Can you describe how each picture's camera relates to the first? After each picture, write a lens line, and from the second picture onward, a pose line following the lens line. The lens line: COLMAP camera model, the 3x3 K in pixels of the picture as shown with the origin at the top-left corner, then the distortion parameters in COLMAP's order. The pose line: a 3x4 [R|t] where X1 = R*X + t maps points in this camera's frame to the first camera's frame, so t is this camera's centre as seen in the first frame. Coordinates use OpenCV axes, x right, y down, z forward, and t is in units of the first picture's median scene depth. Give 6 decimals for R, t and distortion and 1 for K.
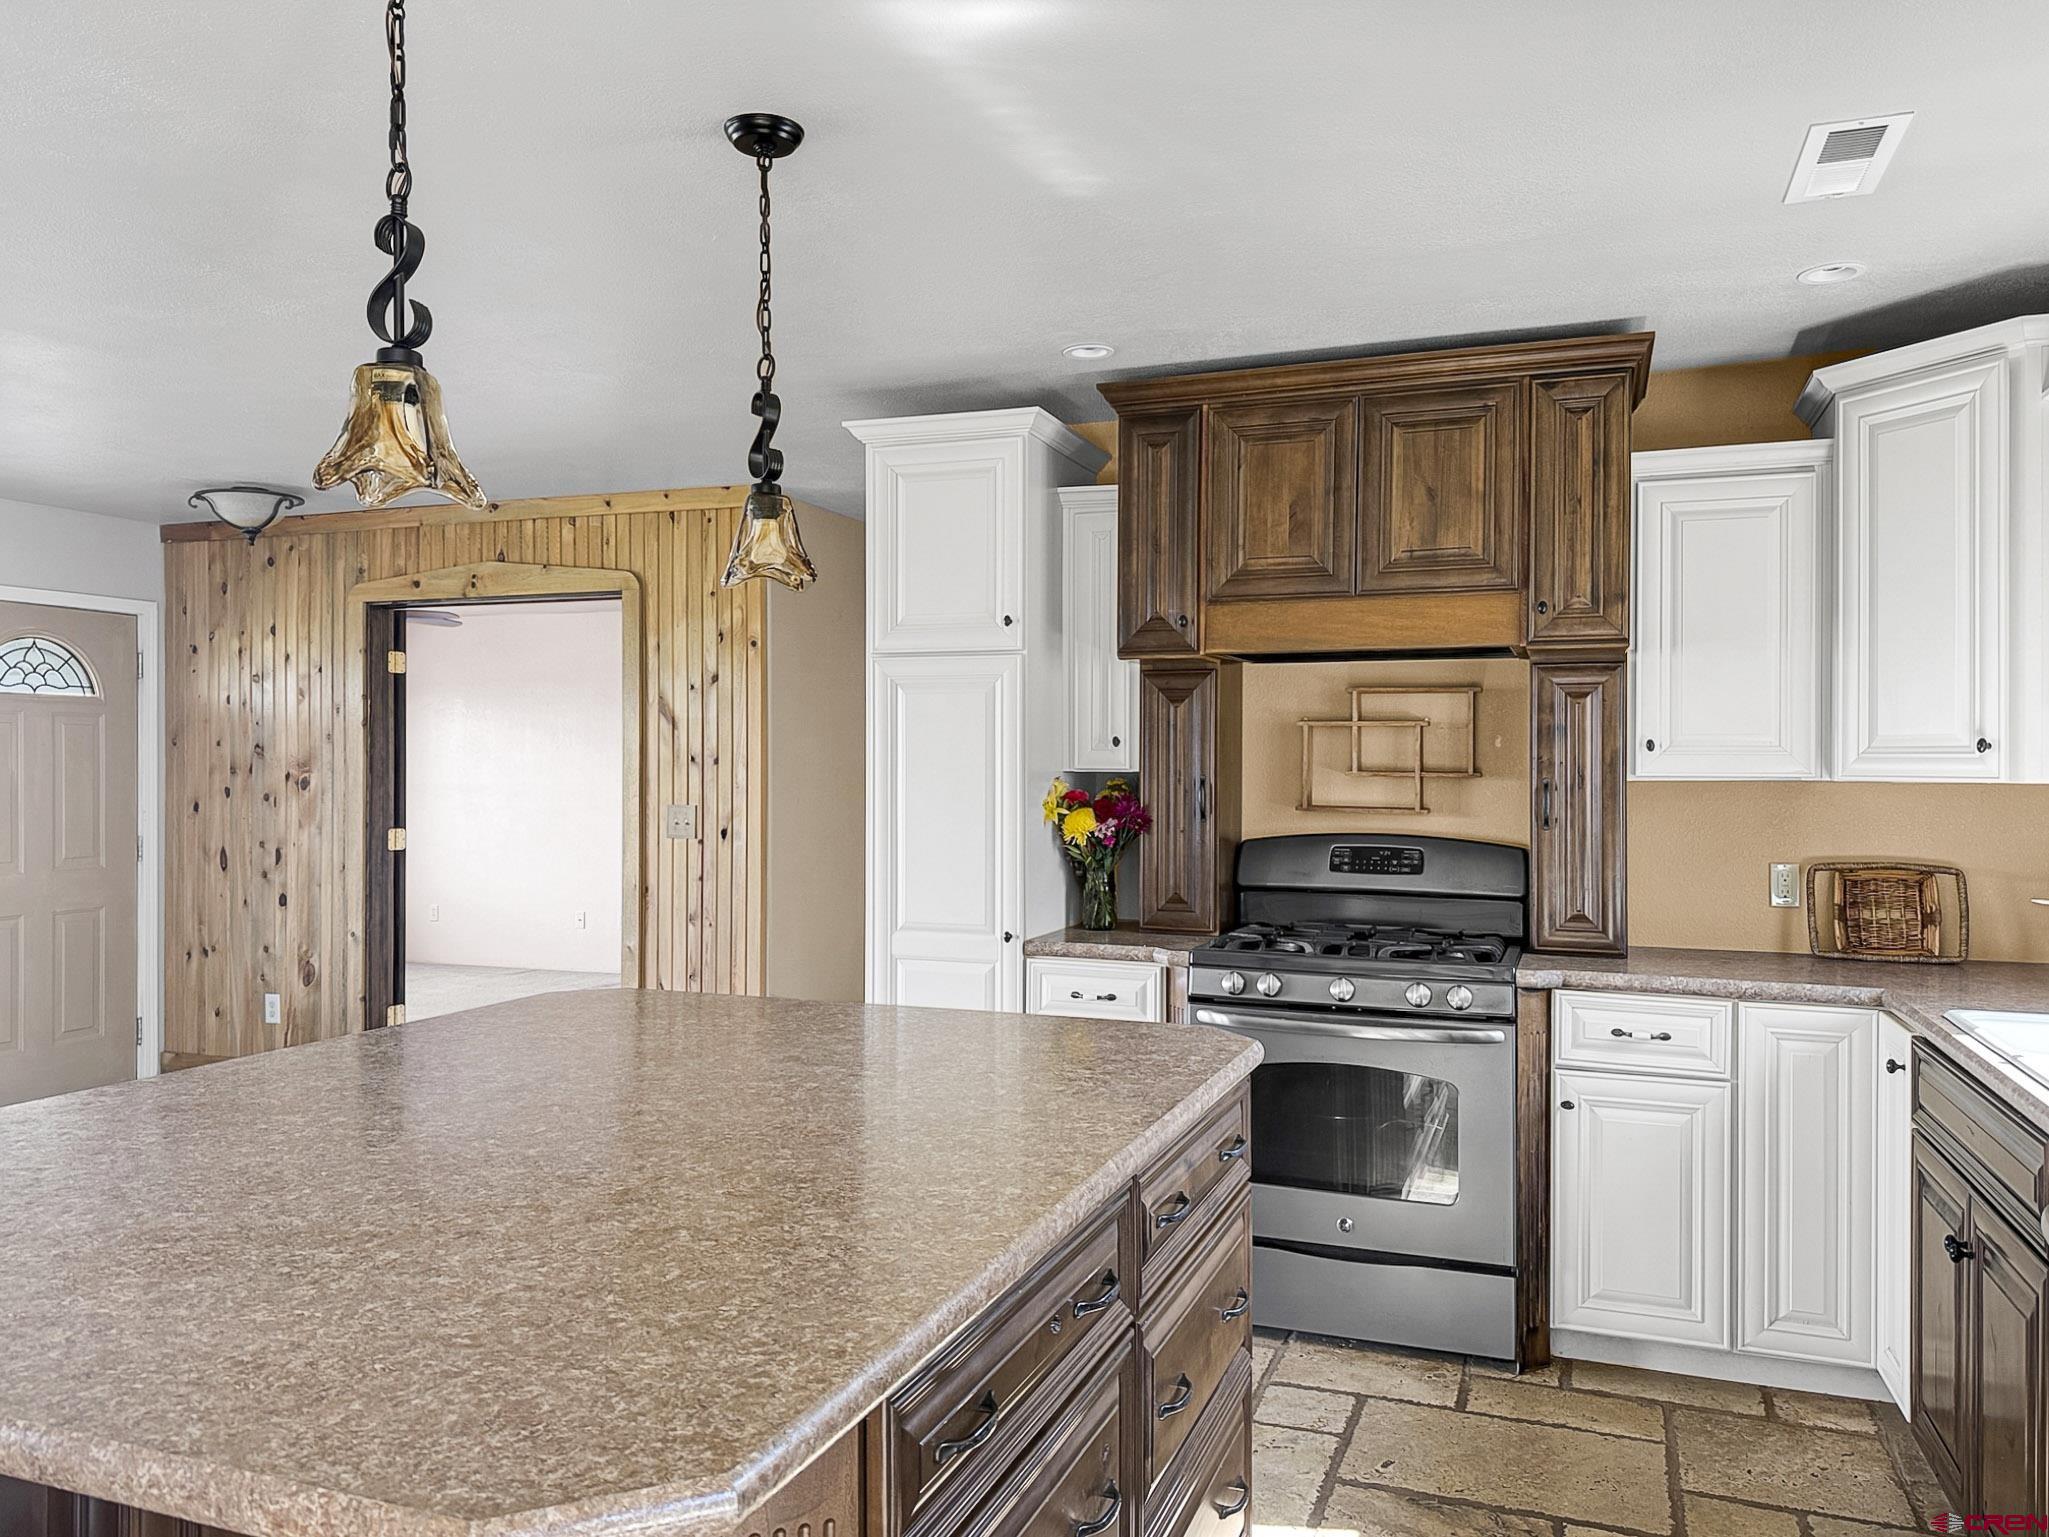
lens RADIAL K [[1477.8, 0, 1024.5], [0, 1477.8, 768.5], [0, 0, 1]] dist [0.202970, -0.375796]
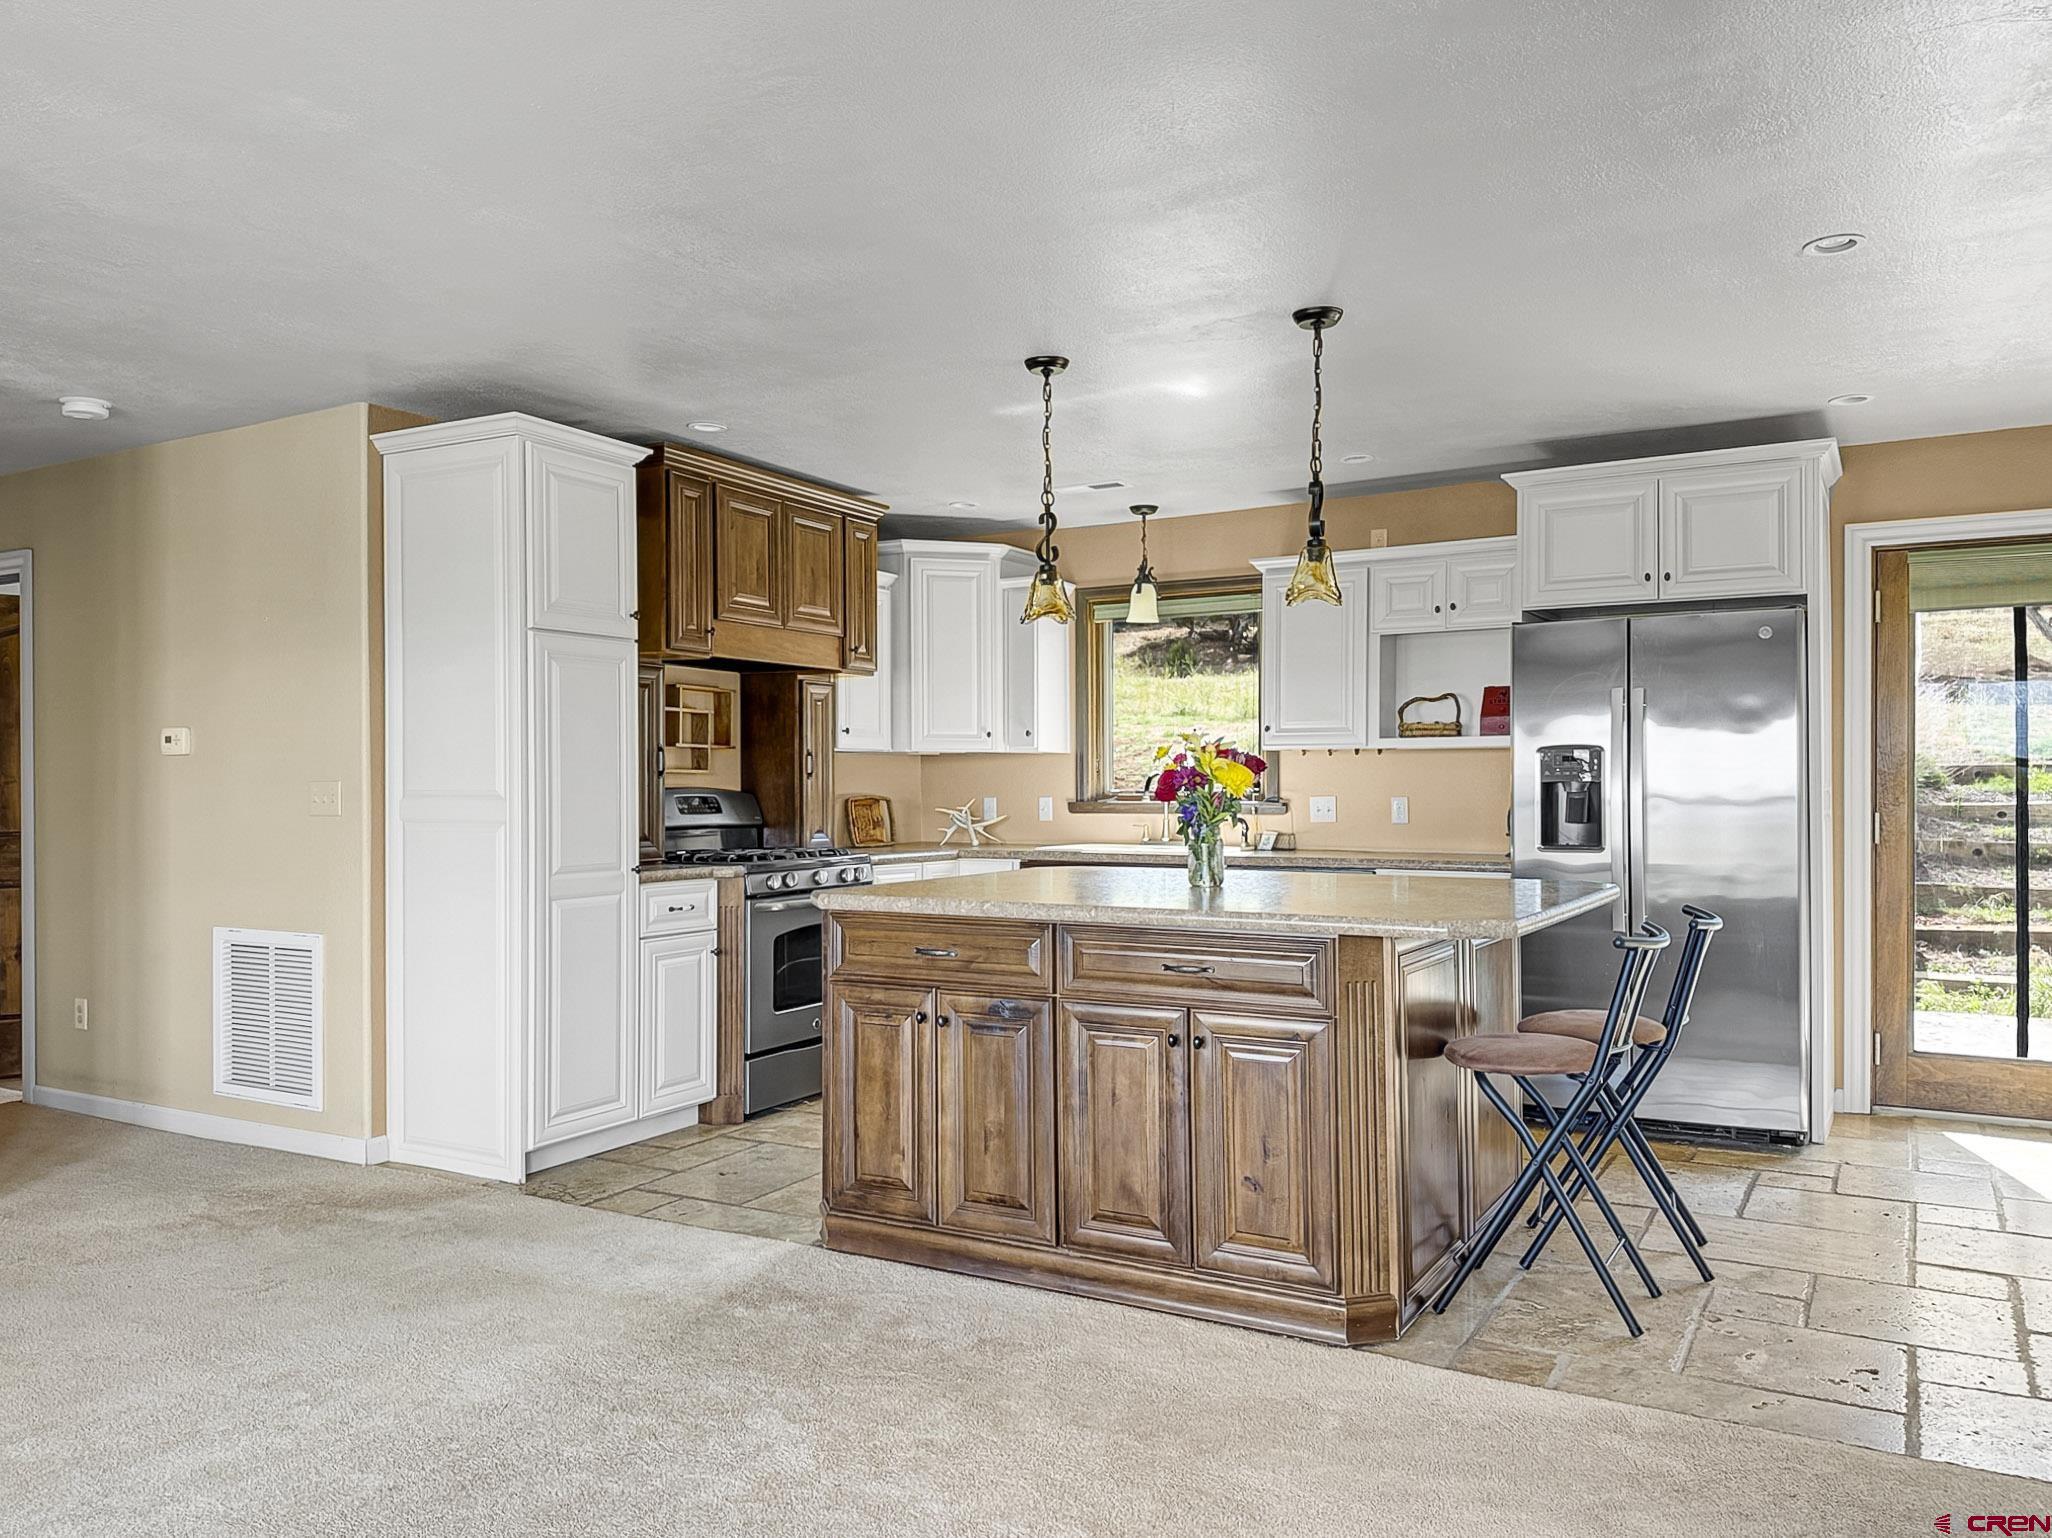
lens RADIAL K [[1498.6, 0, 1028.0], [0, 1498.6, 786.3], [0, 0, 1]] dist [0.103808, -0.000057]
pose [[0.158825, -0.006595, 0.987285, -0.852071], [0.007953, 0.999954, 0.005400, 0.027733], [-0.987275, 0.006994, 0.158870, 0.330245]]
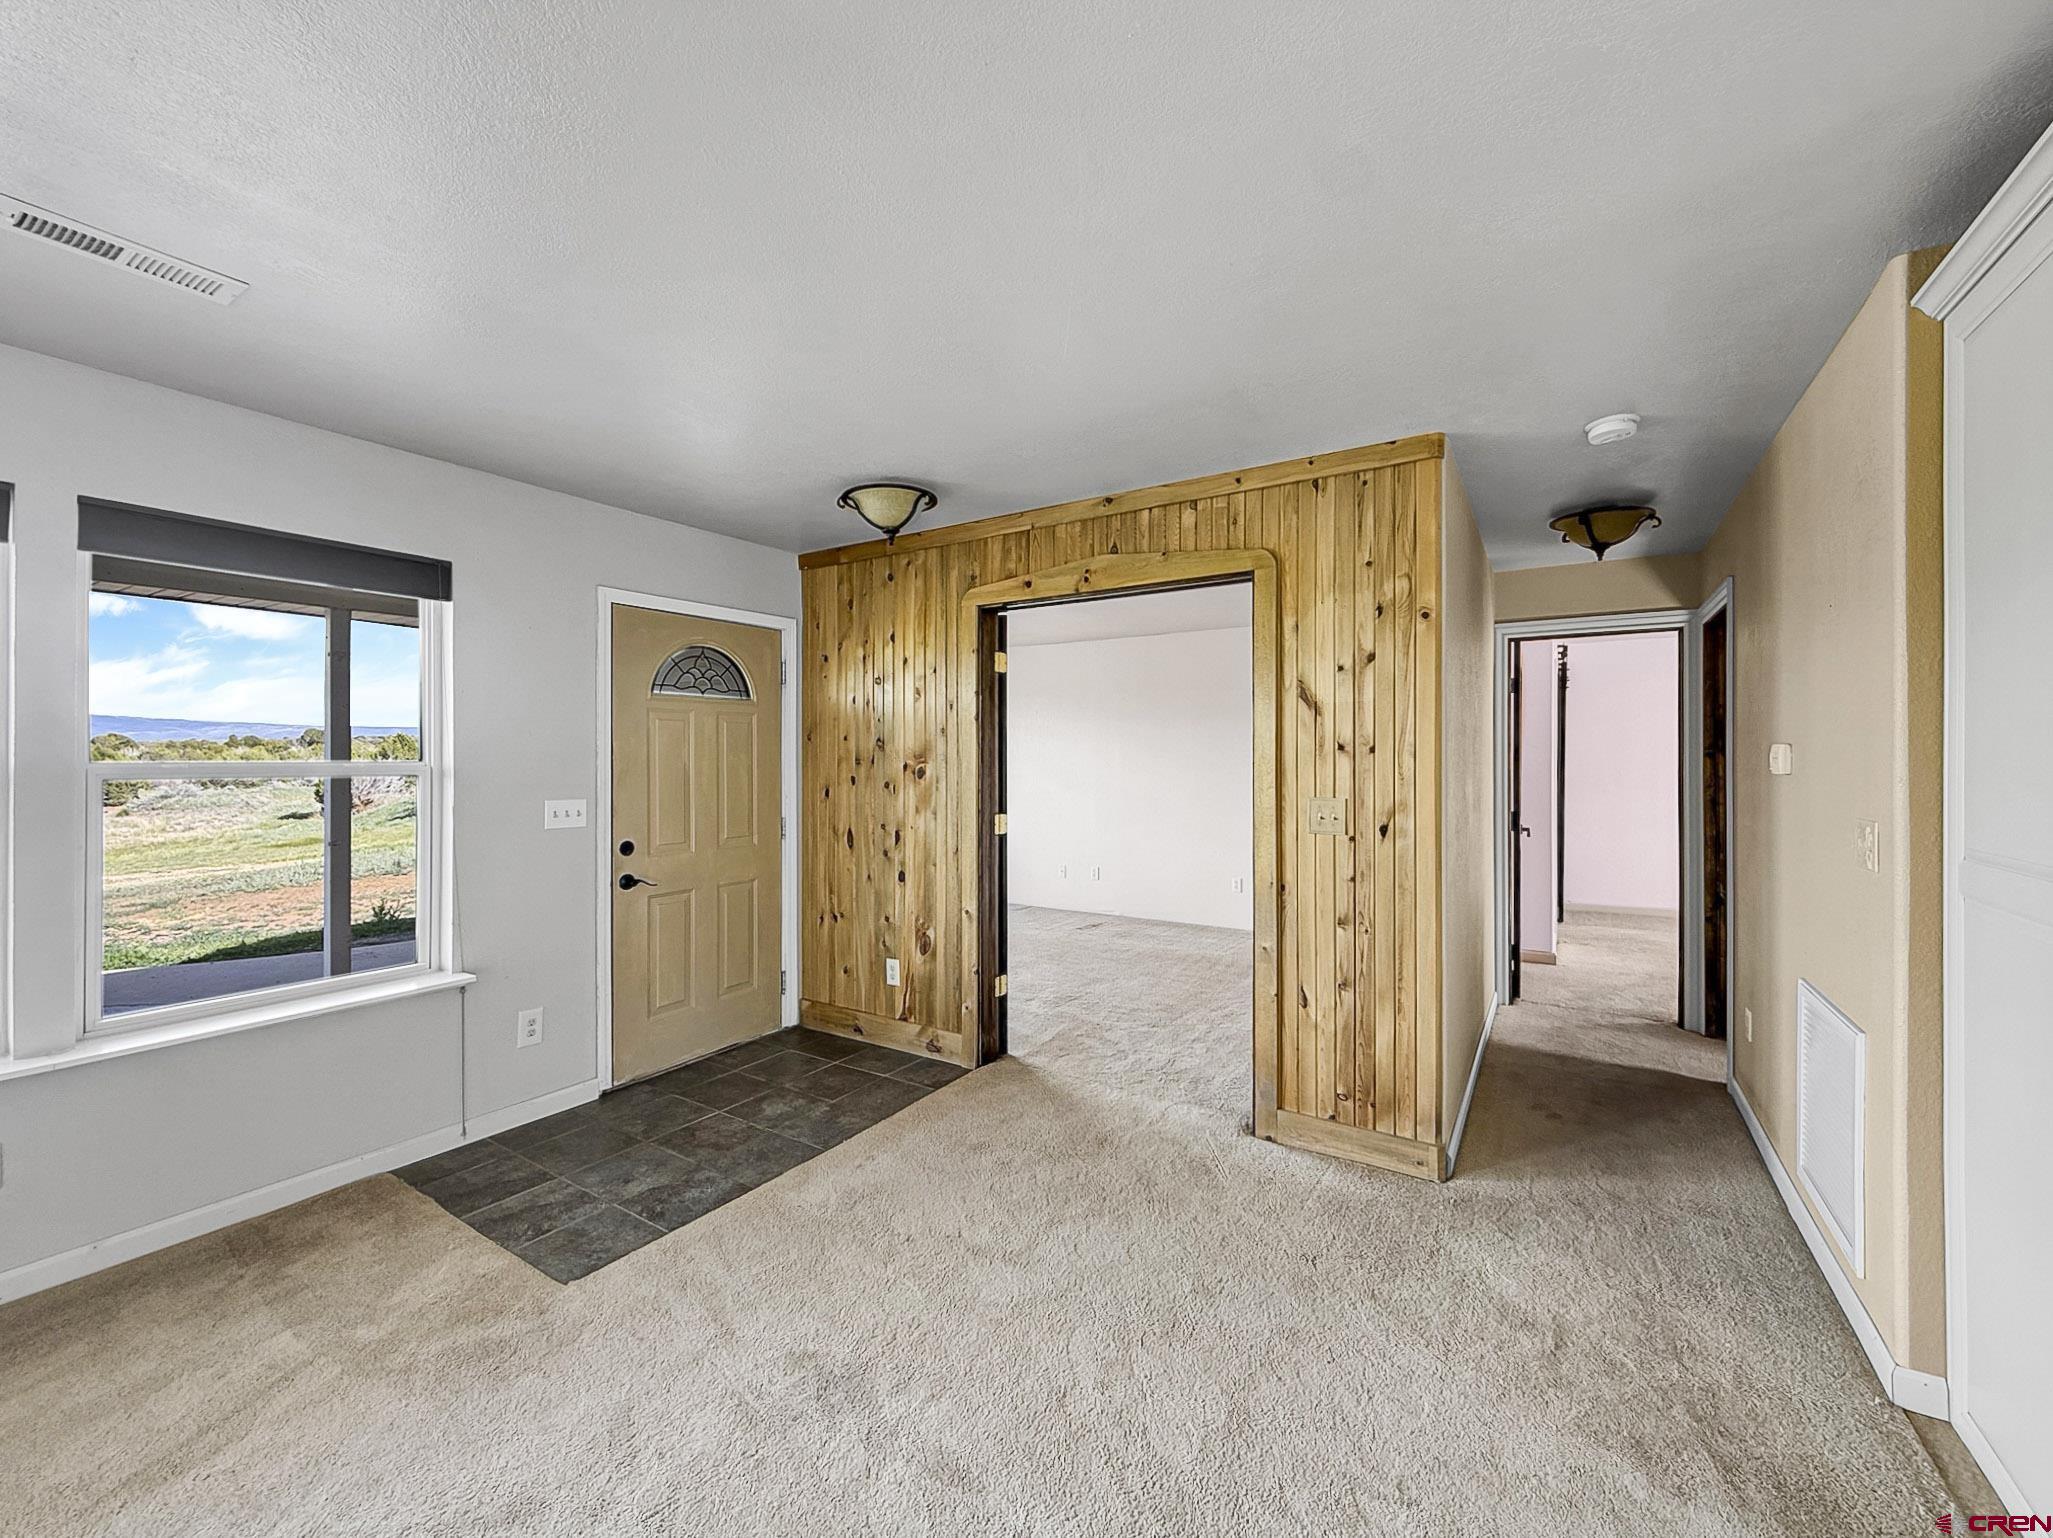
lens RADIAL K [[833.7, 0, 1028.5], [0, 833.7, 756.4], [0, 0, 1]] dist [-0.001373, -0.000047]
pose [[0.979754, -0.004130, -0.200163, -0.308001], [0.003250, 0.999984, -0.004725, 0.000739], [0.200179, 0.003978, 0.979751, 0.466019]]
